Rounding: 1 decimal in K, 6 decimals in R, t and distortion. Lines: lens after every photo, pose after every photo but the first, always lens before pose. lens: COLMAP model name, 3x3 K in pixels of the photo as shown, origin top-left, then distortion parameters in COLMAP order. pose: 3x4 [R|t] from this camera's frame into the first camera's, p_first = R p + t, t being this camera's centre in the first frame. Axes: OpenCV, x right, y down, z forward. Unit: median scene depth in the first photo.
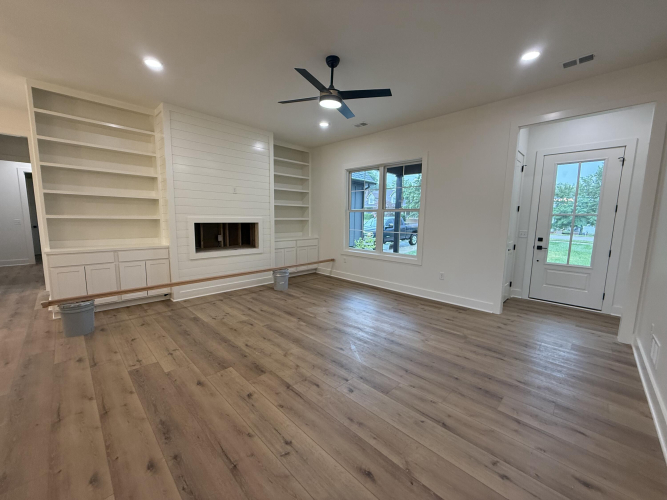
lens RADIAL K [[265.8, 0, 331.3], [0, 265.8, 250.0], [0, 0, 1]] dist [0.000296, -0.000043]
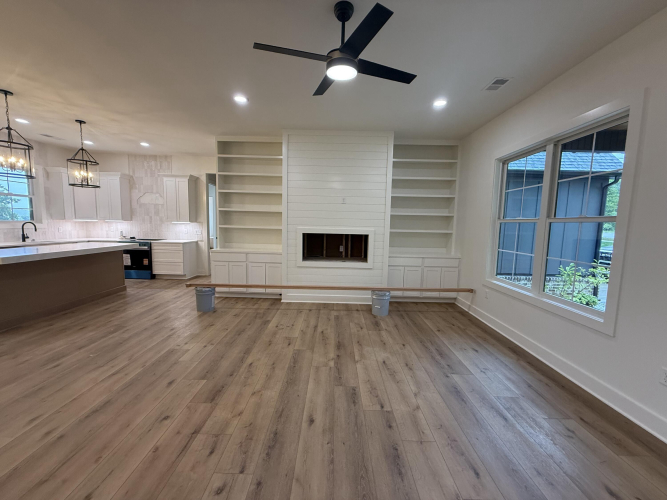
lens RADIAL K [[265.8, 0, 331.8], [0, 265.8, 249.6], [0, 0, 1]] dist [0.000296, -0.000043]
pose [[0.696125, 0.071154, -0.714385, 0.366620], [-0.099358, 0.995049, 0.002290, -0.053176], [0.711012, 0.069386, 0.699749, 0.360665]]
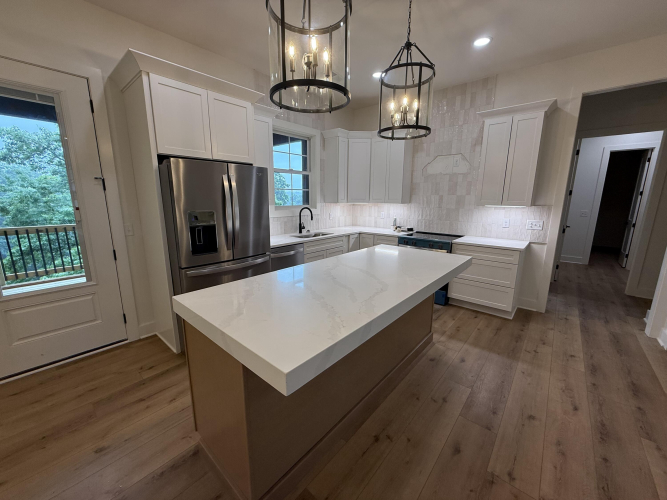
lens RADIAL K [[265.8, 0, 330.8], [0, 265.8, 251.3], [0, 0, 1]] dist [0.000296, -0.000043]
pose [[0.060832, 0.185003, -0.980853, -0.633993], [-0.125760, 0.976263, 0.176338, -0.063312], [0.990194, 0.112625, 0.082654, 0.233002]]
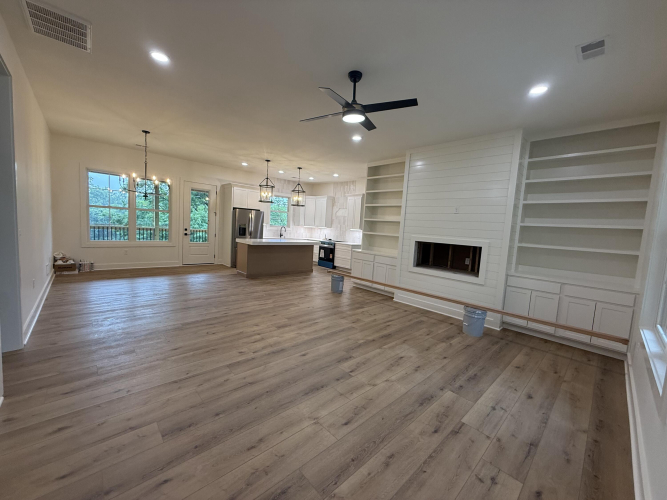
lens RADIAL K [[265.8, 0, 331.7], [0, 265.8, 249.5], [0, 0, 1]] dist [0.000296, -0.000043]
pose [[-0.038031, 0.067616, -0.996986, 0.716638], [-0.183448, 0.980279, 0.073481, -0.089464], [0.982293, 0.185690, -0.024877, 0.725896]]
